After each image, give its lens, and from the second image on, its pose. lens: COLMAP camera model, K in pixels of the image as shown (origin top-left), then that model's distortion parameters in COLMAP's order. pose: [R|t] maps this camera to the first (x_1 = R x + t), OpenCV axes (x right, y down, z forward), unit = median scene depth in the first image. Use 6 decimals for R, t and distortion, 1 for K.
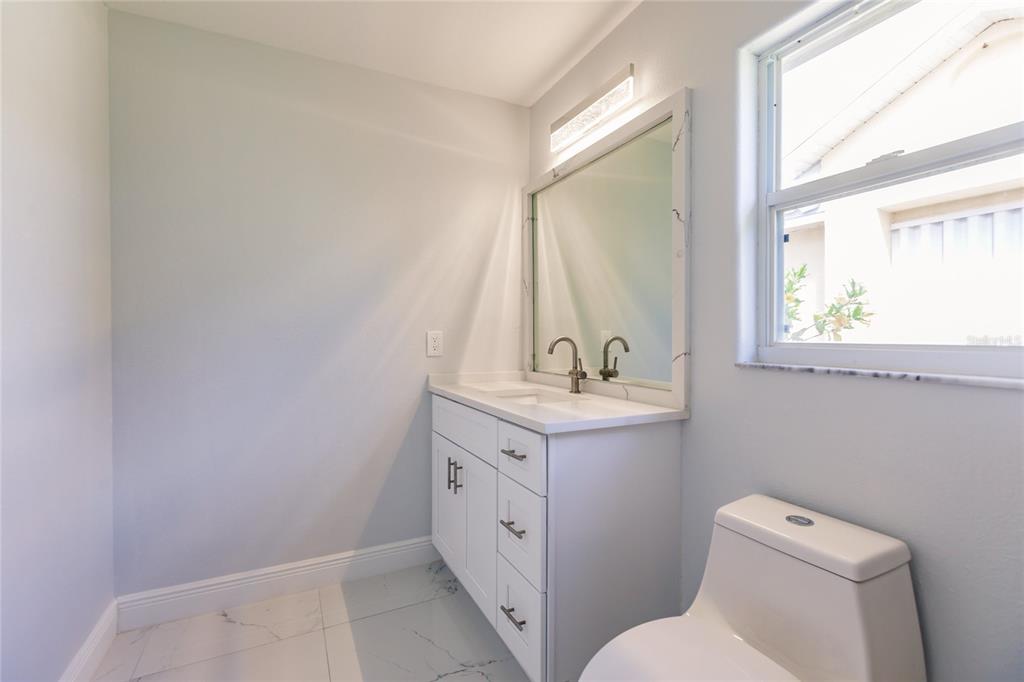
lens RADIAL K [[462.1, 0, 511.5], [0, 462.1, 337.4], [0, 0, 1]] dist [0.000033, 0.000032]
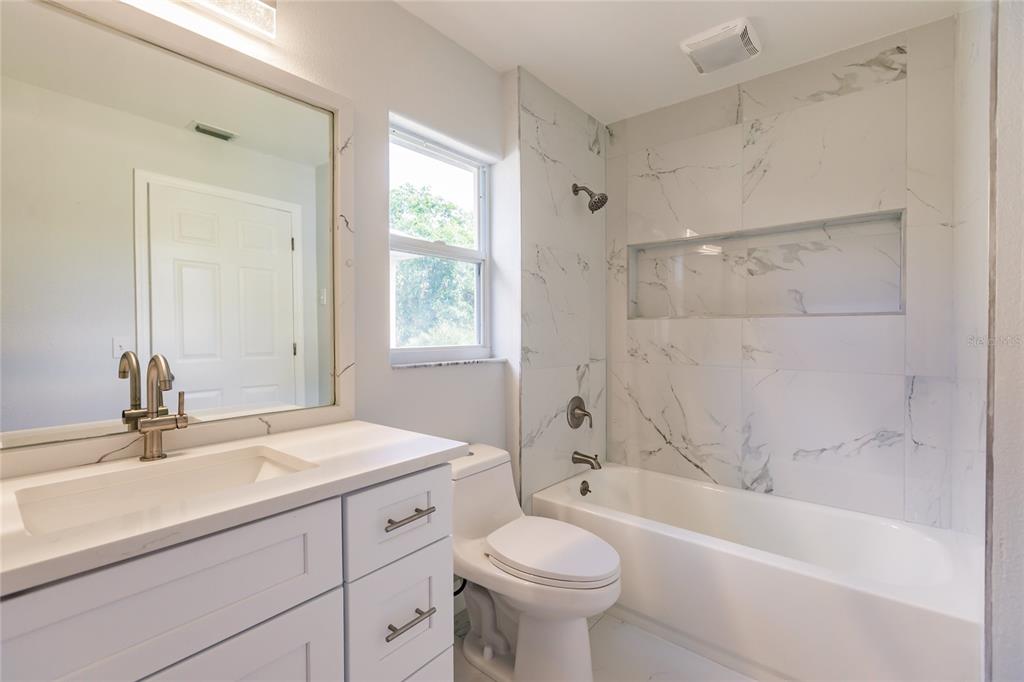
lens RADIAL K [[462.1, 0, 511.7], [0, 462.1, 338.4], [0, 0, 1]] dist [0.000033, 0.000032]
pose [[-0.399358, -0.004577, 0.916784, -0.819252], [0.017321, 0.999771, 0.012537, -0.031156], [-0.916632, 0.020887, -0.399187, 1.293328]]
